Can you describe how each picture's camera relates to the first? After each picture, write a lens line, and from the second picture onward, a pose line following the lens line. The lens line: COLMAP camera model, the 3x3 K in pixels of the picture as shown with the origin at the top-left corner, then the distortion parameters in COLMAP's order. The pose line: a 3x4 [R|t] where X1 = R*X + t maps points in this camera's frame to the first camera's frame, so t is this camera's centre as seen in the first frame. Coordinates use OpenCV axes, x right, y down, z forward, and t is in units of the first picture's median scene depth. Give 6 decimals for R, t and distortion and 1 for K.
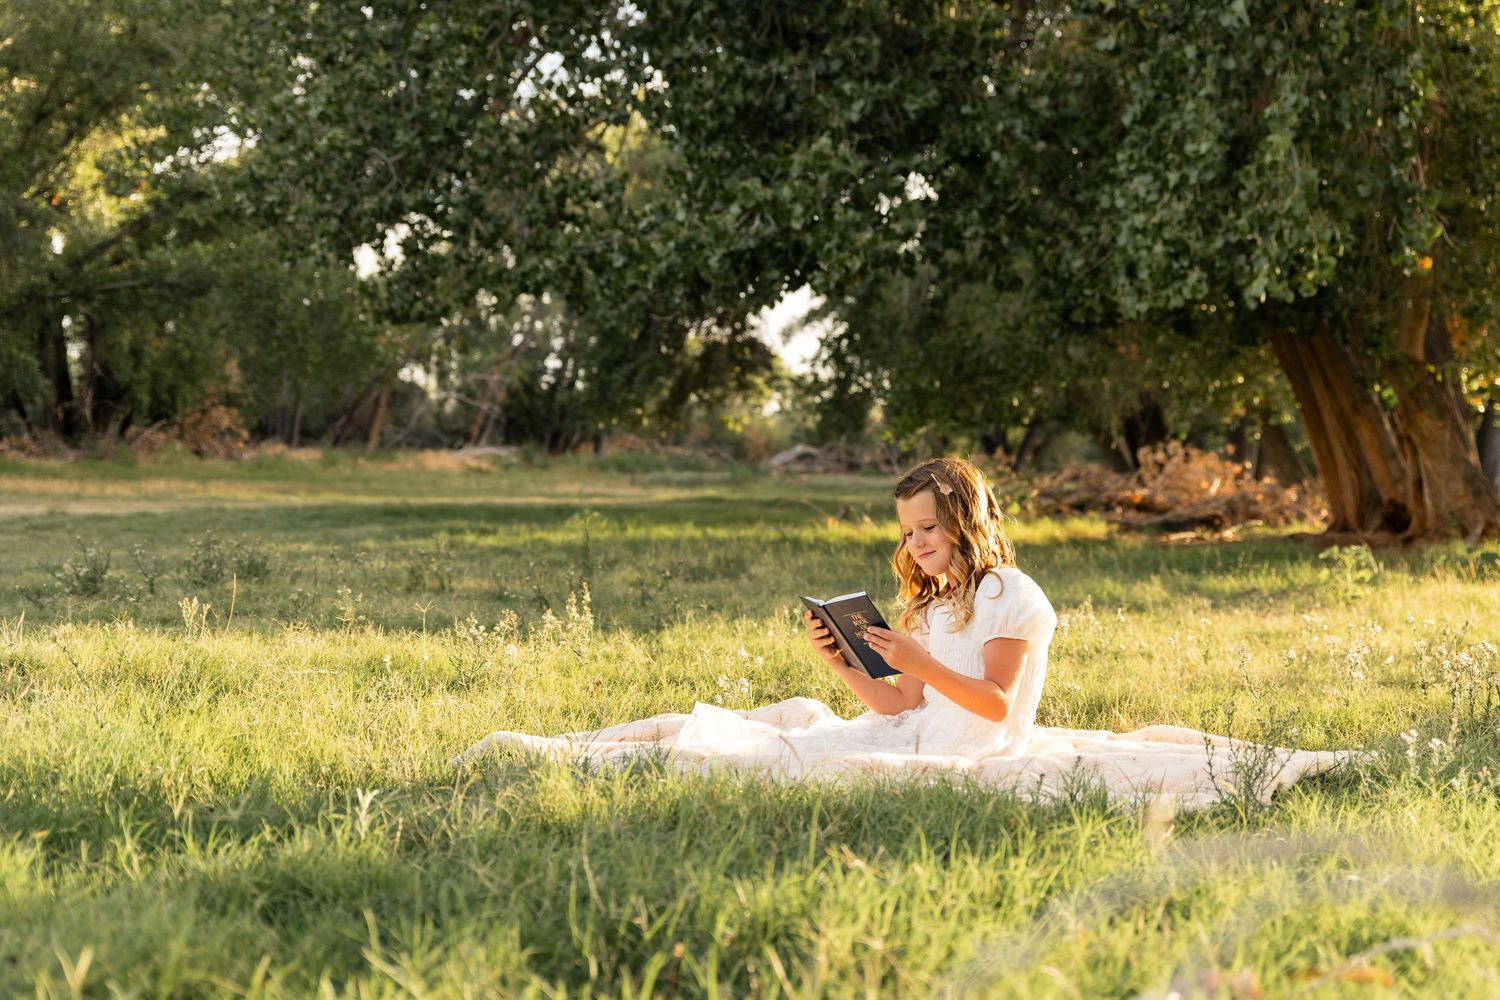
lens RADIAL K [[2183.4, 0, 770.1], [0, 2183.4, 459.3], [0, 0, 1]] dist [-0.044928, 0.000000]
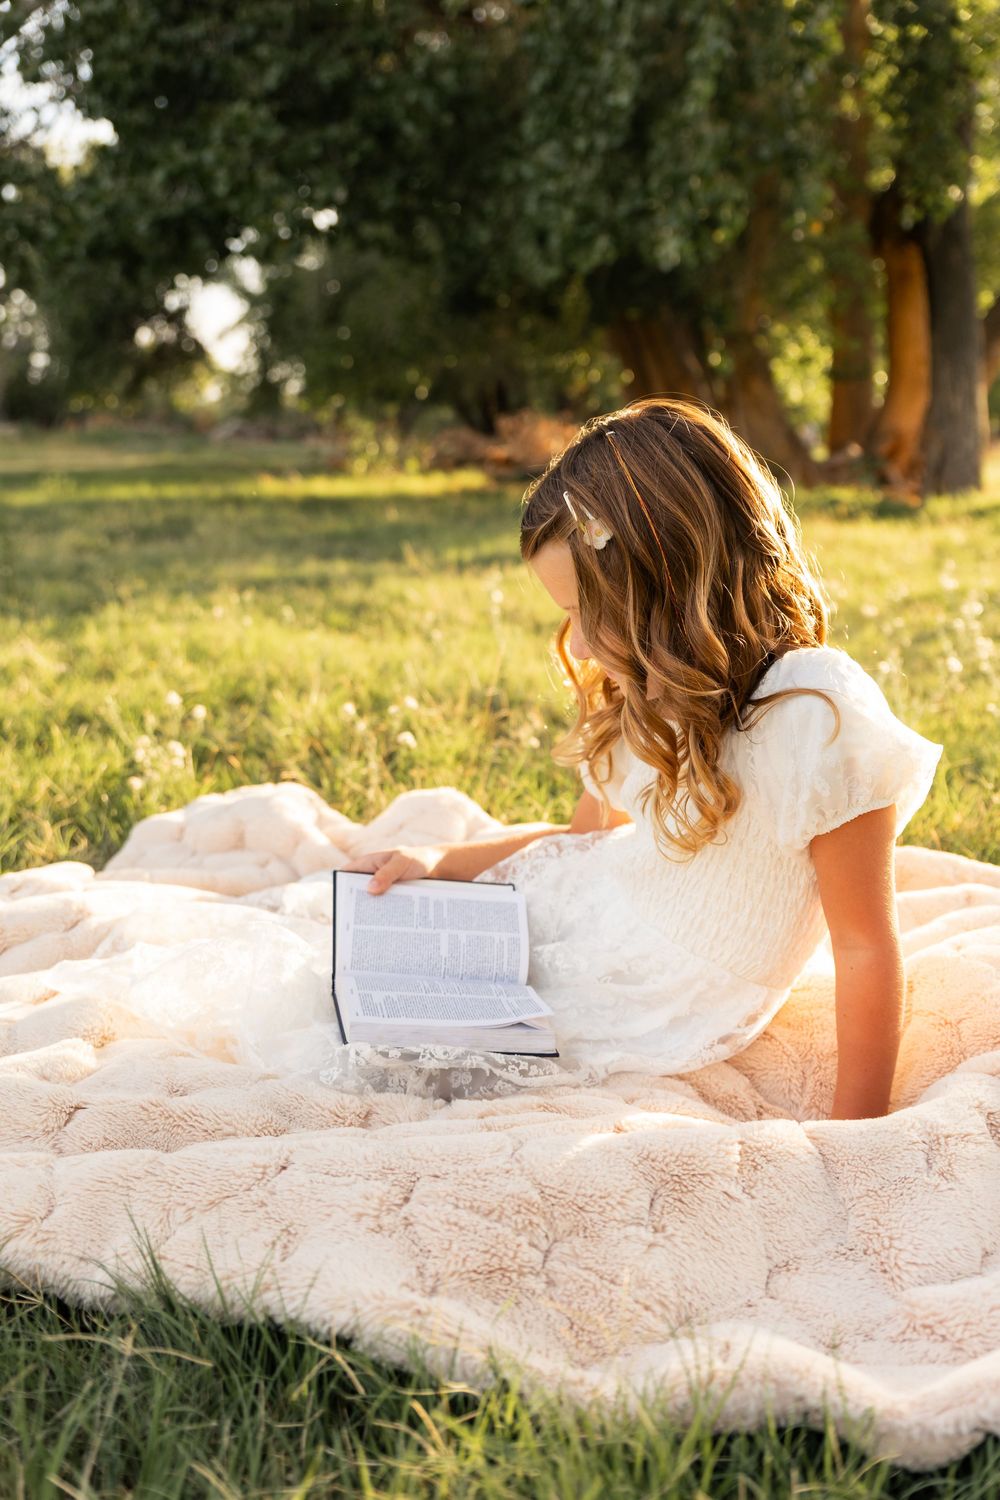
lens RADIAL K [[1376.6, 0, 511.4], [0, 1376.6, 762.1], [0, 0, 1]] dist [-0.006961, 0.000000]
pose [[0.978408, -0.059711, 0.197871, 0.001575], [0.012169, 0.972341, 0.233249, 0.005934], [-0.206326, -0.225805, 0.952072, 0.275554]]
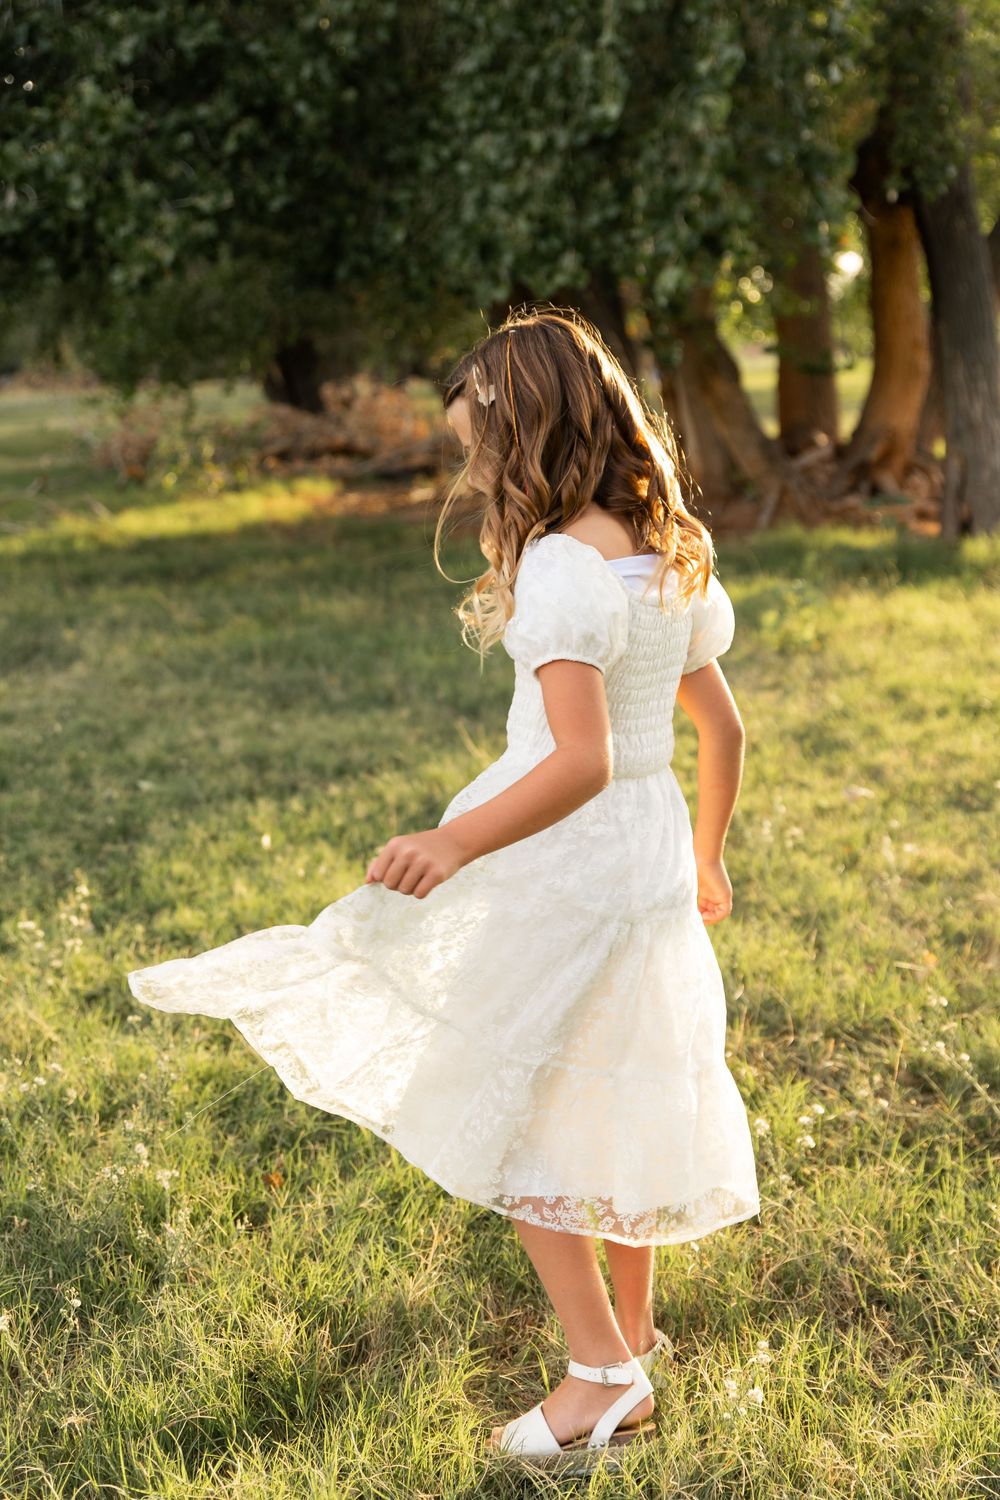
lens RADIAL K [[1920.4, 0, 495.3], [0, 1920.4, 749.0], [0, 0, 1]] dist [-0.016611, 0.000000]
pose [[0.940114, -0.113688, 0.321342, -0.088000], [0.040558, 0.973351, 0.225707, -0.061314], [-0.338438, -0.199158, 0.919672, 0.246771]]
